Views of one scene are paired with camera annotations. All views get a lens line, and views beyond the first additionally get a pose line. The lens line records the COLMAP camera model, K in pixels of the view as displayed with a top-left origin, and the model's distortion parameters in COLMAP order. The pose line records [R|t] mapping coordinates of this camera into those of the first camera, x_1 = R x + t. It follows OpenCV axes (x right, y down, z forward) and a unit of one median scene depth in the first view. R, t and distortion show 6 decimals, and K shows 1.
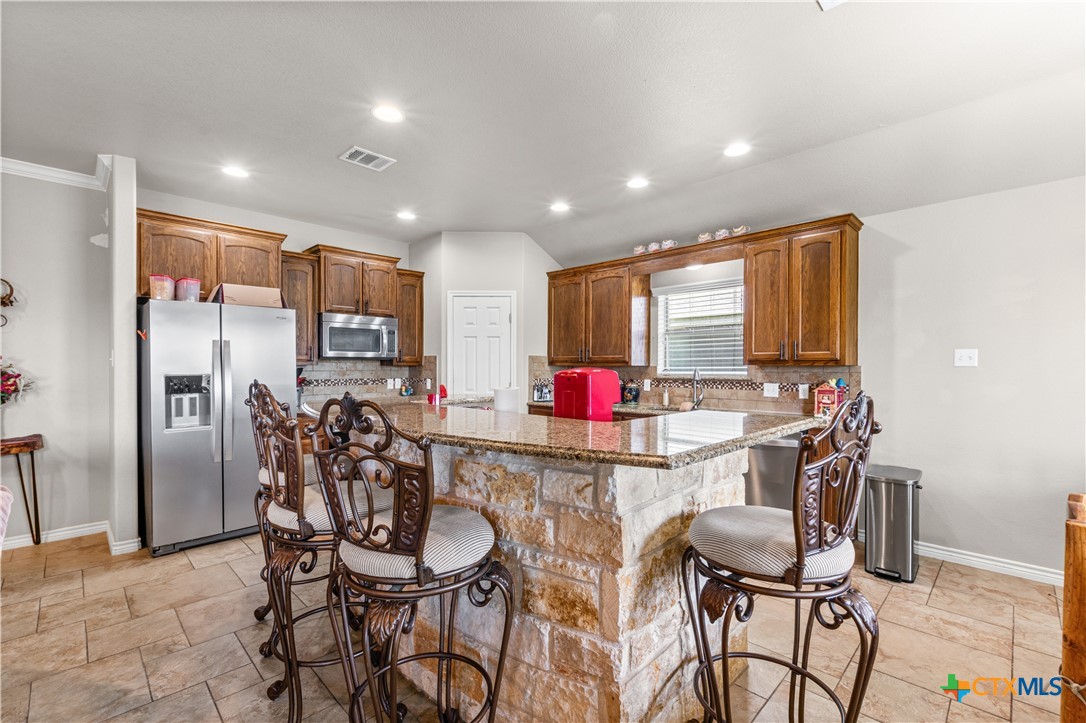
lens RADIAL K [[470.1, 0, 560.6], [0, 470.1, 362.0], [0, 0, 1]] dist [0.002541, -0.001348]
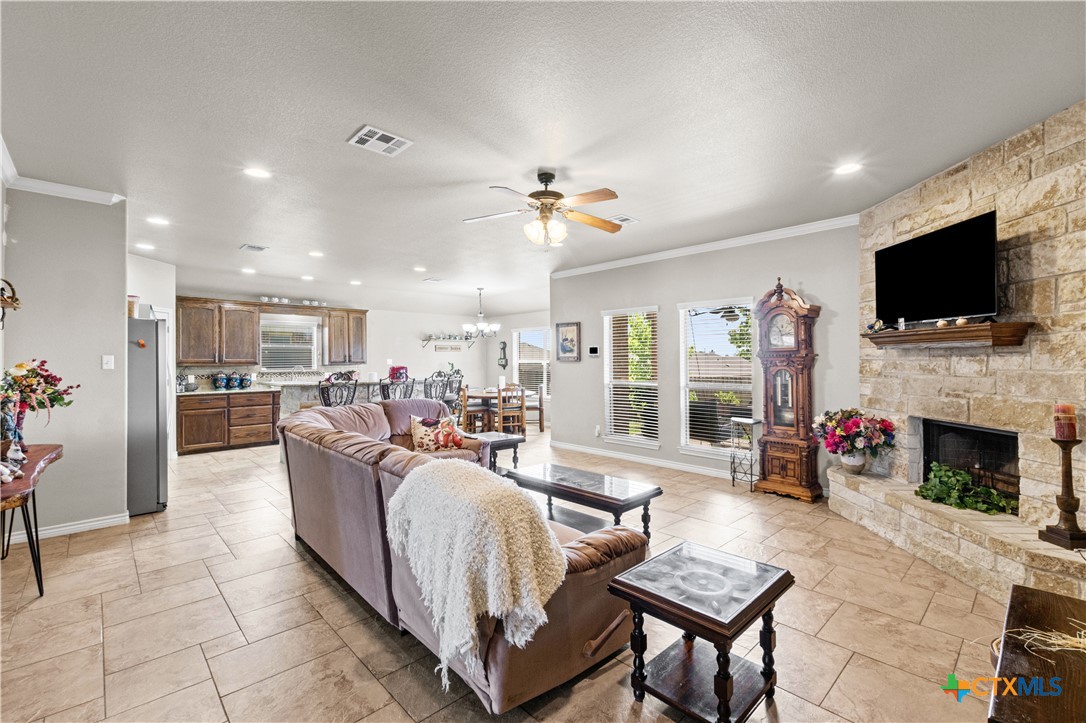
lens RADIAL K [[470.1, 0, 541.9], [0, 470.1, 354.1], [0, 0, 1]] dist [0.002541, -0.001348]
pose [[0.034705, 0.015327, 0.999280, -1.715568], [-0.004947, 0.999873, -0.015164, -0.013651], [-0.999385, -0.004417, 0.034776, -0.103007]]
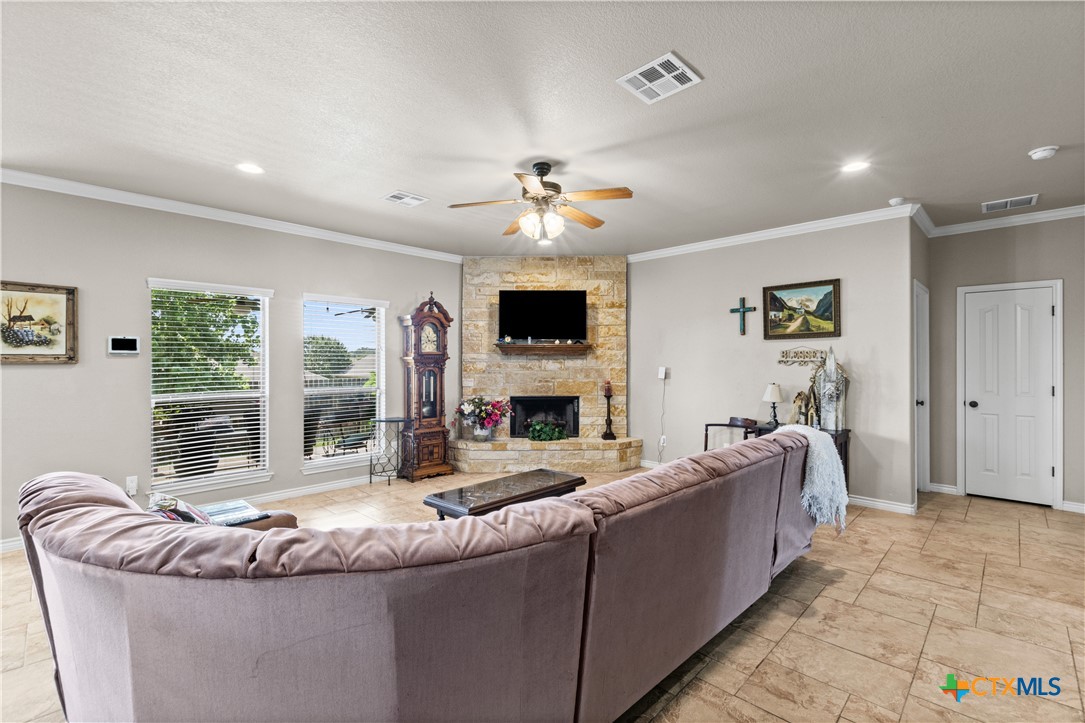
lens RADIAL K [[469.7, 0, 548.1], [0, 469.7, 366.2], [0, 0, 1]] dist [0.002541, -0.001348]
pose [[-0.999989, 0.001815, 0.004253, -0.877313], [0.001828, 0.999994, 0.003058, -0.010036], [-0.004248, 0.003065, -0.999986, 0.721484]]
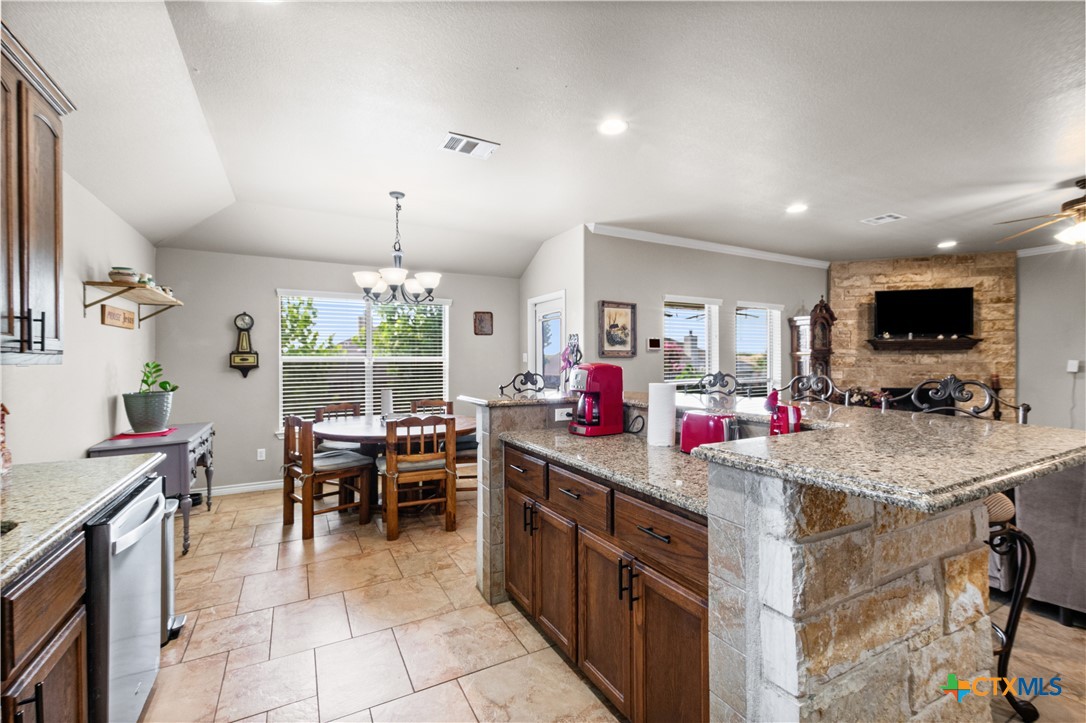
lens RADIAL K [[470.1, 0, 551.1], [0, 470.1, 363.2], [0, 0, 1]] dist [0.002541, -0.001348]
pose [[-0.957405, 0.004893, 0.288708, -0.114465], [0.003502, 0.999980, -0.005335, 0.008327], [-0.288728, -0.004097, -0.957402, 1.113714]]
